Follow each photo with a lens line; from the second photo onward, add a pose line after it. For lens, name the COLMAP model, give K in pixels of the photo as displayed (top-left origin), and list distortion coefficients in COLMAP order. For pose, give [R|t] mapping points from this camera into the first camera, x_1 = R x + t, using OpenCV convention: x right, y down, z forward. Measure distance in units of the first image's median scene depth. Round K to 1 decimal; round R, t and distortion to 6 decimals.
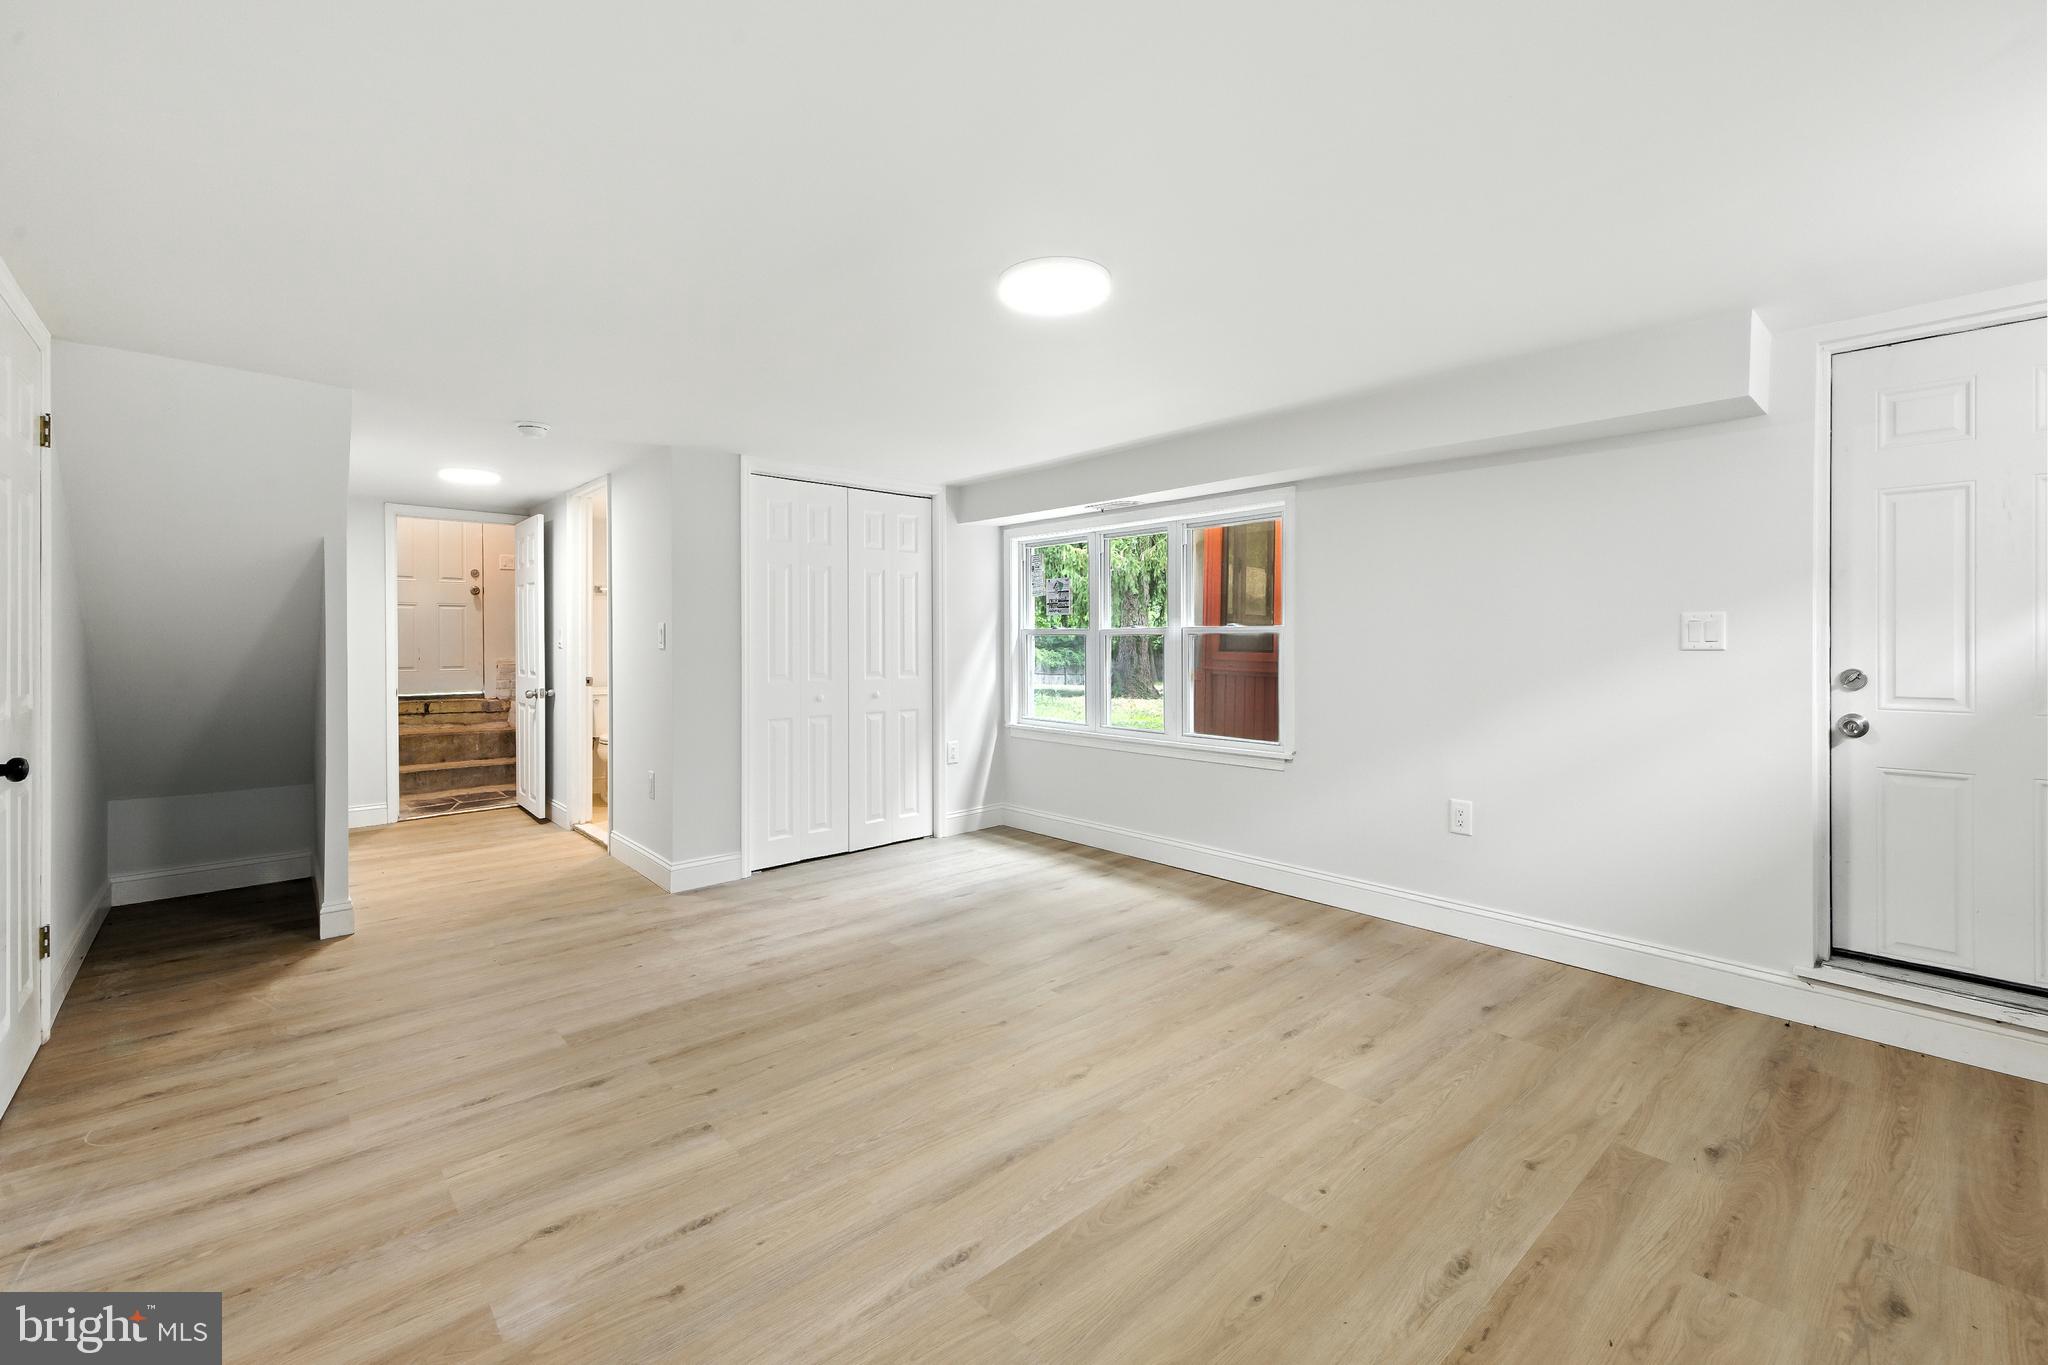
lens RADIAL K [[873.3, 0, 1050.0], [0, 873.3, 622.2], [0, 0, 1]] dist [-0.000014, -0.000147]
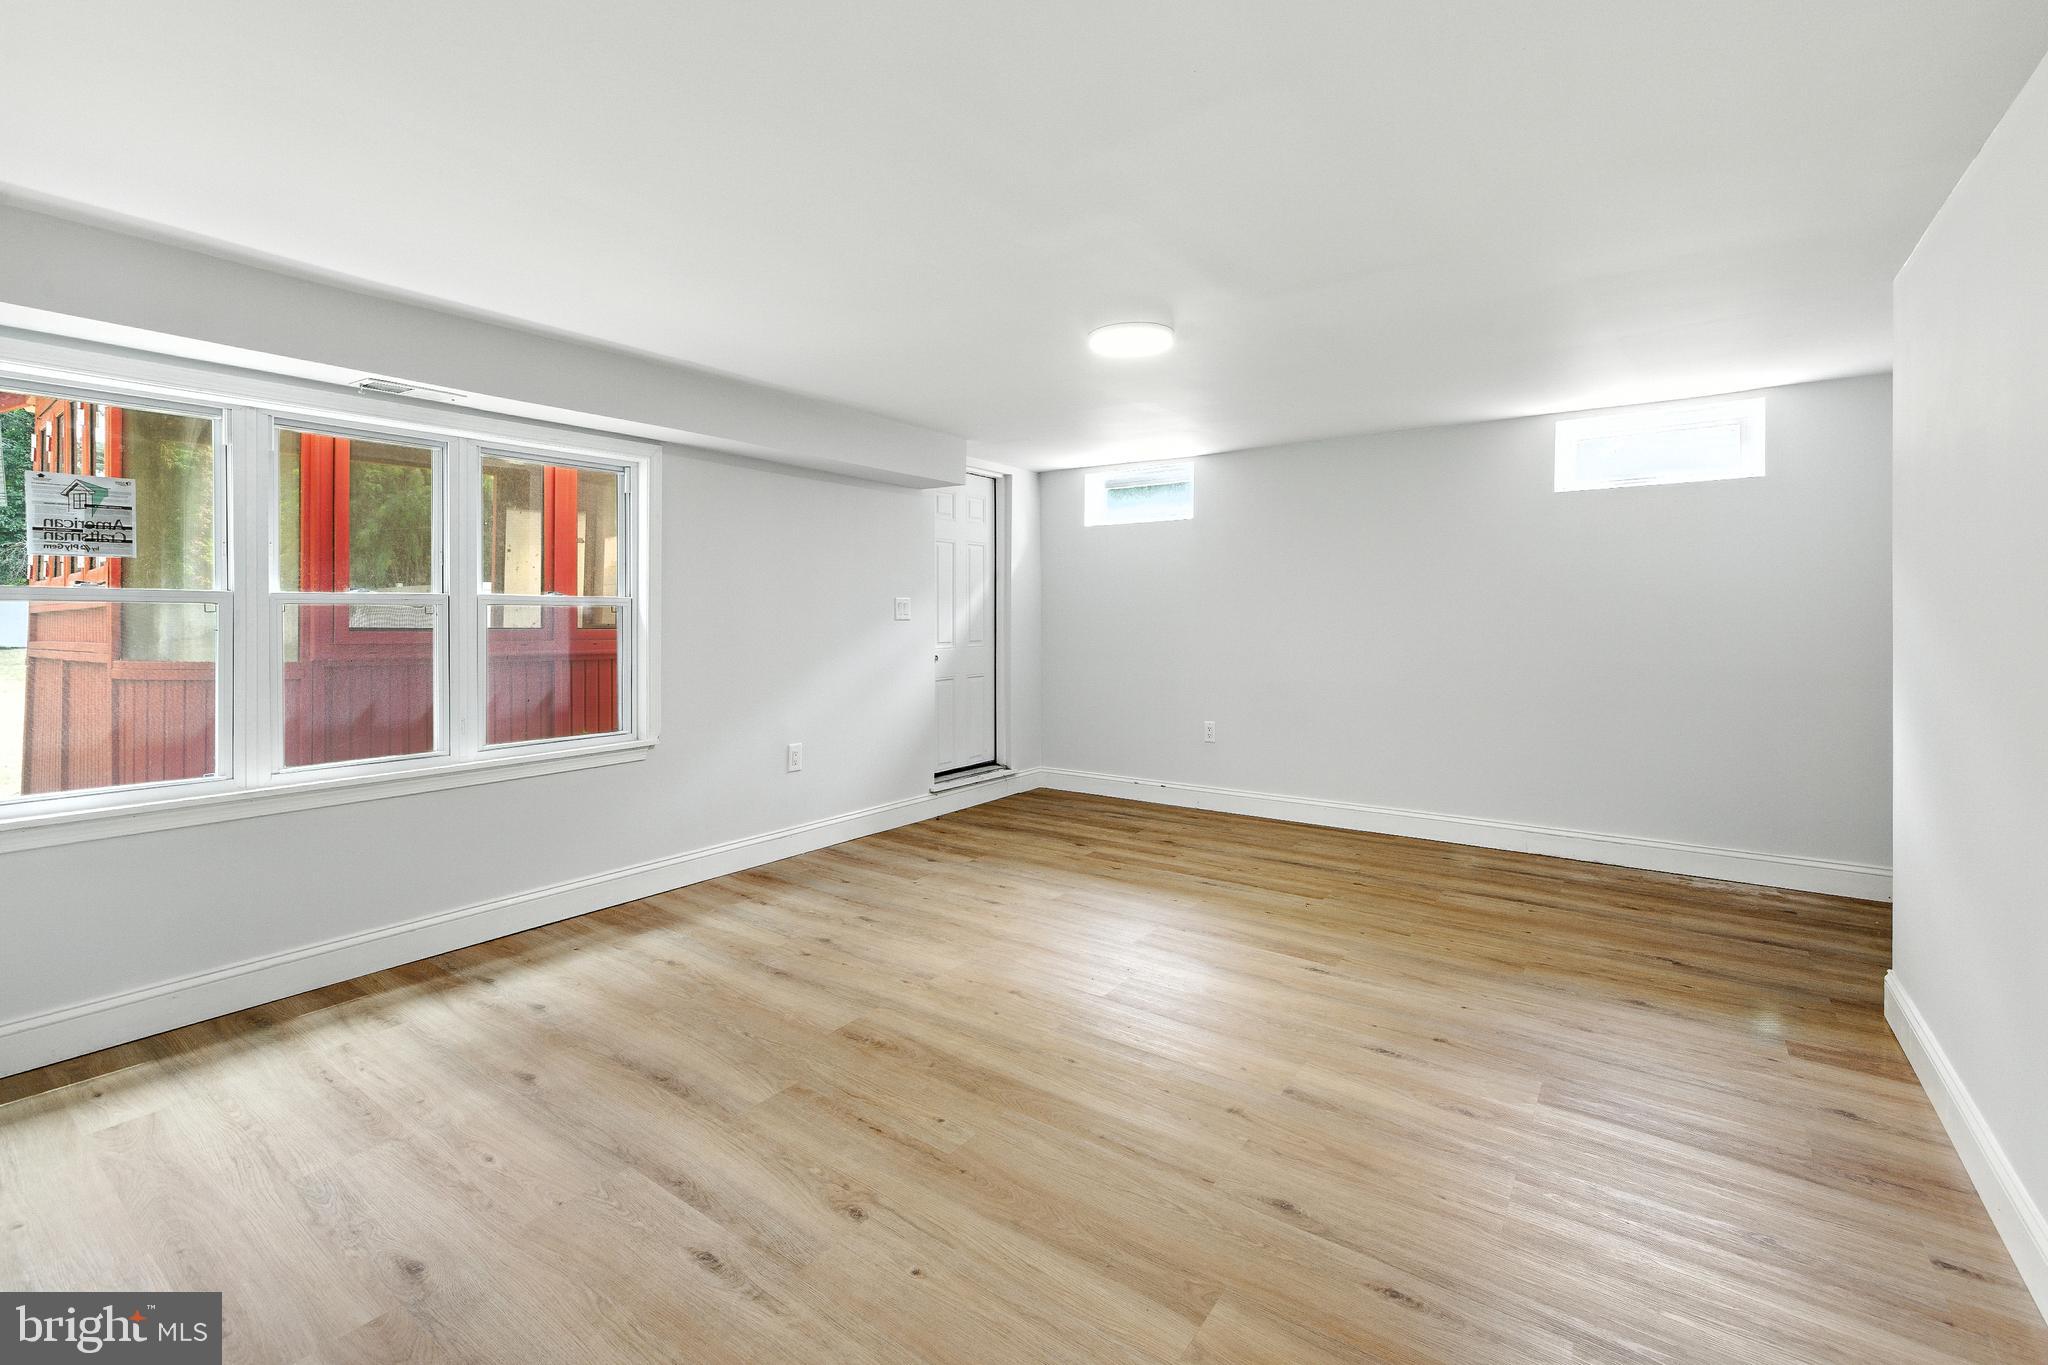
lens RADIAL K [[873.3, 0, 1050.0], [0, 873.3, 622.2], [0, 0, 1]] dist [-0.000014, -0.000147]
pose [[-0.217196, -0.004401, 0.976118, -0.811981], [-0.018673, 0.999826, 0.000353, 0.024523], [-0.975949, -0.018150, -0.217240, 0.923538]]
